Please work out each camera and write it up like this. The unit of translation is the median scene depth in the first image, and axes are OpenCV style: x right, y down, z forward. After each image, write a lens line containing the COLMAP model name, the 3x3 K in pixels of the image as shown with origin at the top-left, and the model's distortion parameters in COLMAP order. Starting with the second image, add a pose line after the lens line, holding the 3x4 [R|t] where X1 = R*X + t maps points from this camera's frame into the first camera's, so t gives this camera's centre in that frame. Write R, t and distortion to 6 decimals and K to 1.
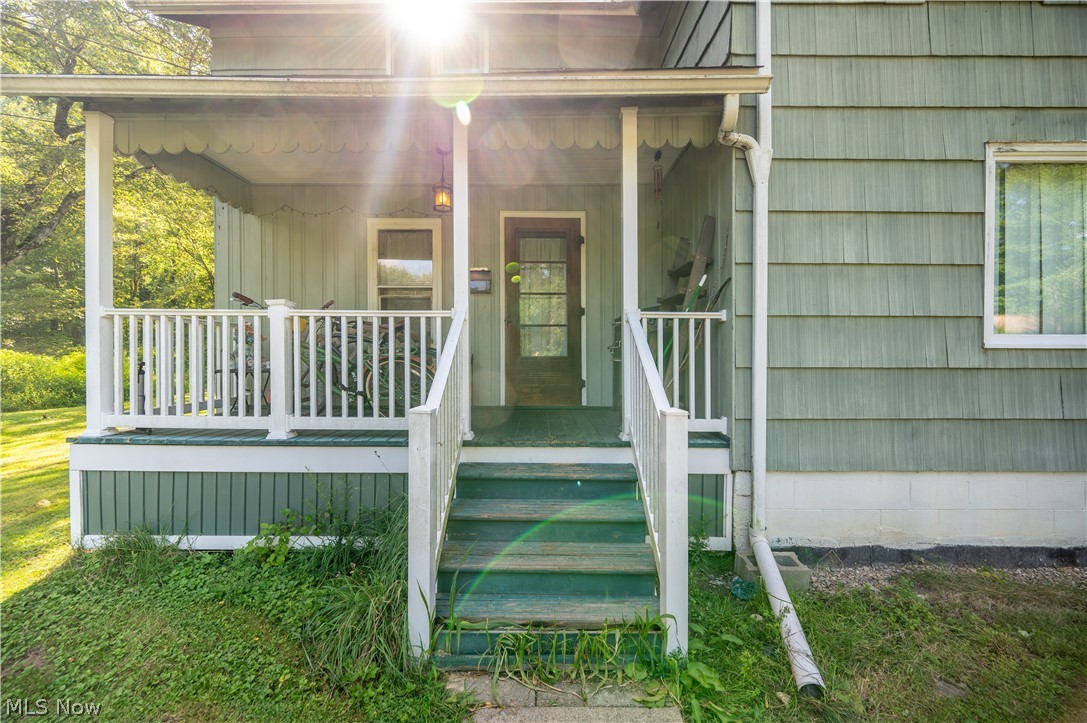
lens RADIAL K [[450.7, 0, 543.5], [0, 450.7, 361.5], [0, 0, 1]] dist [0.000807, -0.000033]
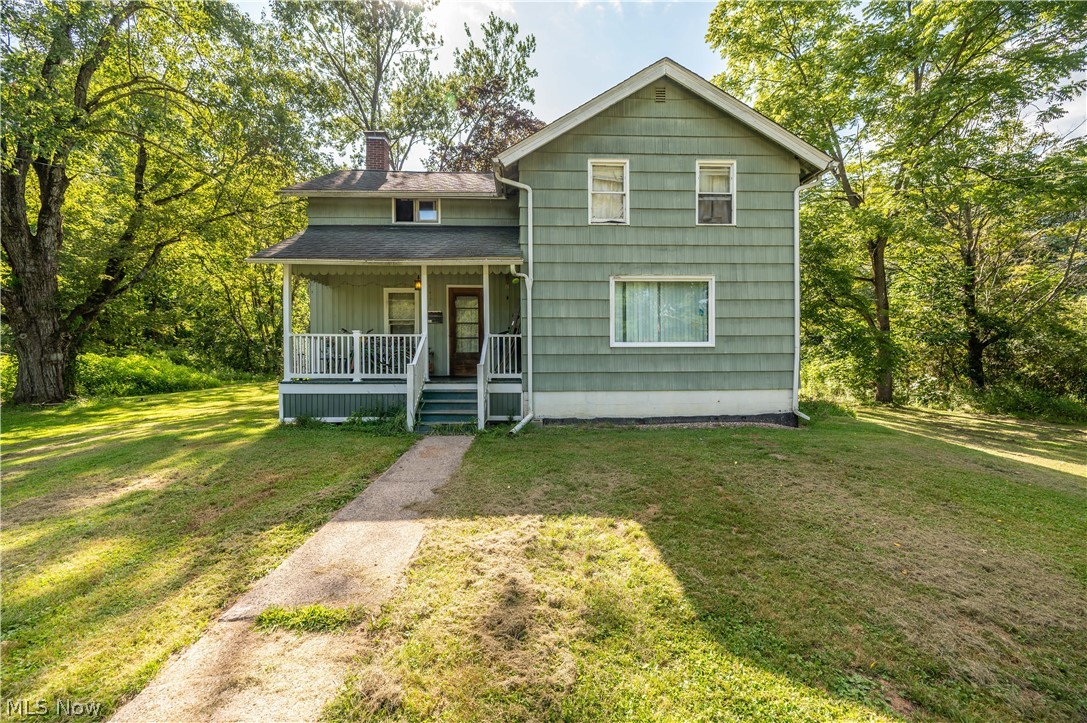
lens RADIAL K [[450.7, 0, 543.5], [0, 450.7, 361.5], [0, 0, 1]] dist [0.000807, -0.000033]
pose [[0.999560, -0.004385, 0.029326, 0.456418], [0.004612, 0.999960, -0.007685, 0.076311], [-0.029291, 0.007817, 0.999540, -1.750833]]
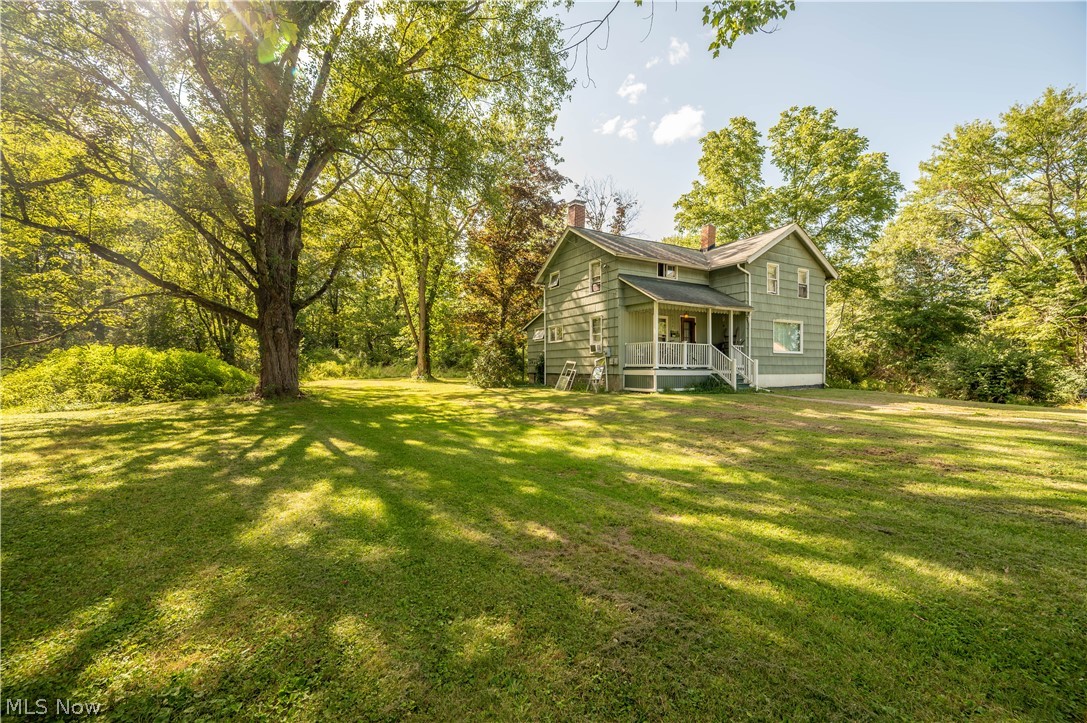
lens RADIAL K [[450.7, 0, 543.5], [0, 450.7, 361.5], [0, 0, 1]] dist [0.000807, -0.000033]
pose [[0.869255, 0.008652, 0.494289, -4.424569], [-0.000868, 0.999872, -0.015975, 0.172075], [-0.494363, 0.013457, 0.869151, -2.561720]]
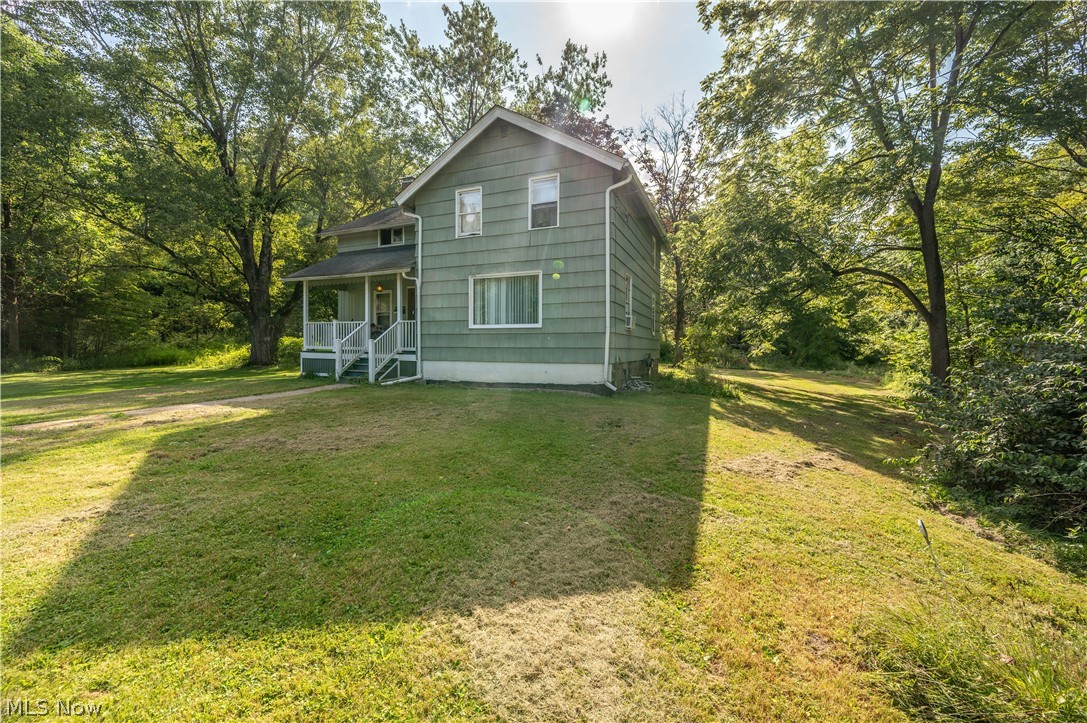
lens RADIAL K [[450.7, 0, 543.5], [0, 450.7, 361.5], [0, 0, 1]] dist [0.000807, -0.000033]
pose [[0.911420, 0.018518, -0.411061, 3.002539], [-0.014758, 0.999815, 0.012319, 0.184092], [0.411213, -0.005161, 0.911525, -2.123605]]
